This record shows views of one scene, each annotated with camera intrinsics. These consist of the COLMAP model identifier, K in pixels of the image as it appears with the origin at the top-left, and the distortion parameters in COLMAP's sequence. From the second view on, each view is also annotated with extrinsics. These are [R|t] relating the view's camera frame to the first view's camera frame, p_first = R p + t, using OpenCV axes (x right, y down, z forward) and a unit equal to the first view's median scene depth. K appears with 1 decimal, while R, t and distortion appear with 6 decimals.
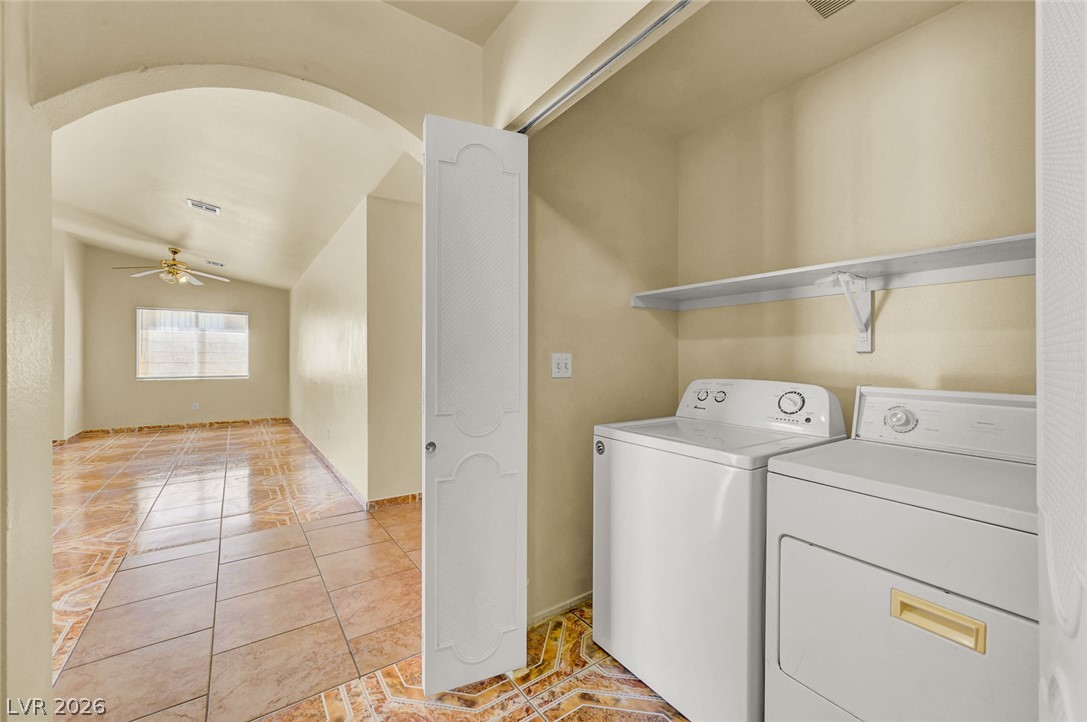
lens RADIAL K [[434.3, 0, 545.2], [0, 434.3, 361.1], [0, 0, 1]] dist [0.001115, 0.000431]
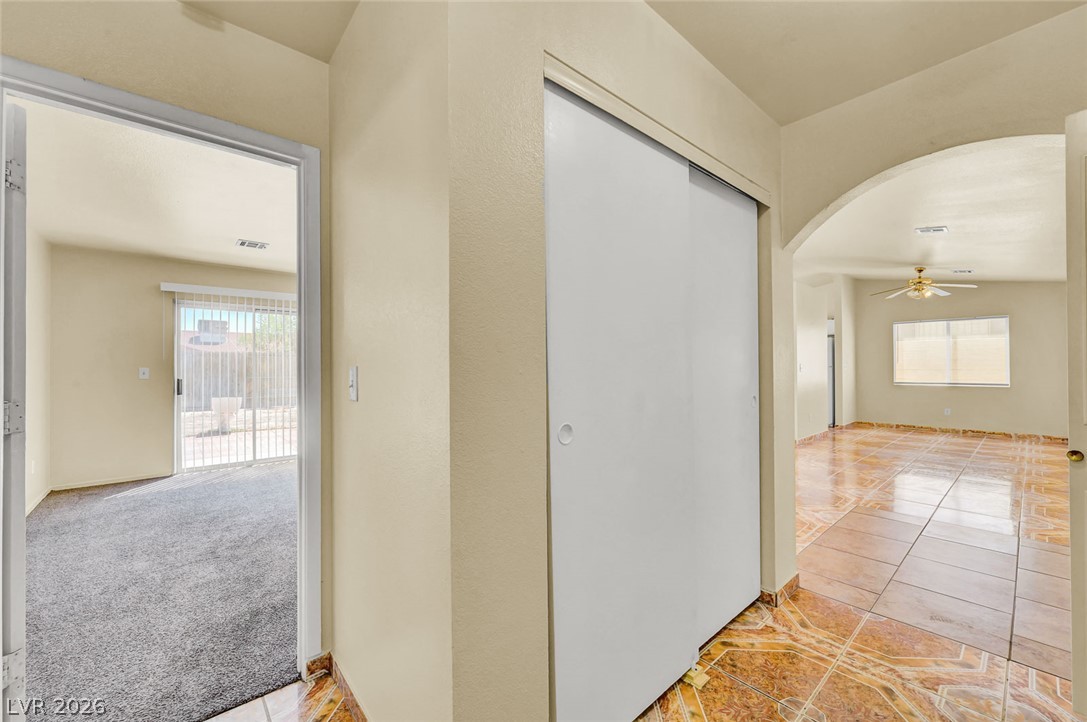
lens RADIAL K [[426.3, 0, 543.5], [0, 426.3, 366.0], [0, 0, 1]] dist [0.000281, -0.000079]
pose [[0.096380, -0.006342, -0.995324, 0.137273], [0.000296, 0.999980, -0.006343, 0.001225], [0.995345, 0.000317, 0.096380, -0.066438]]
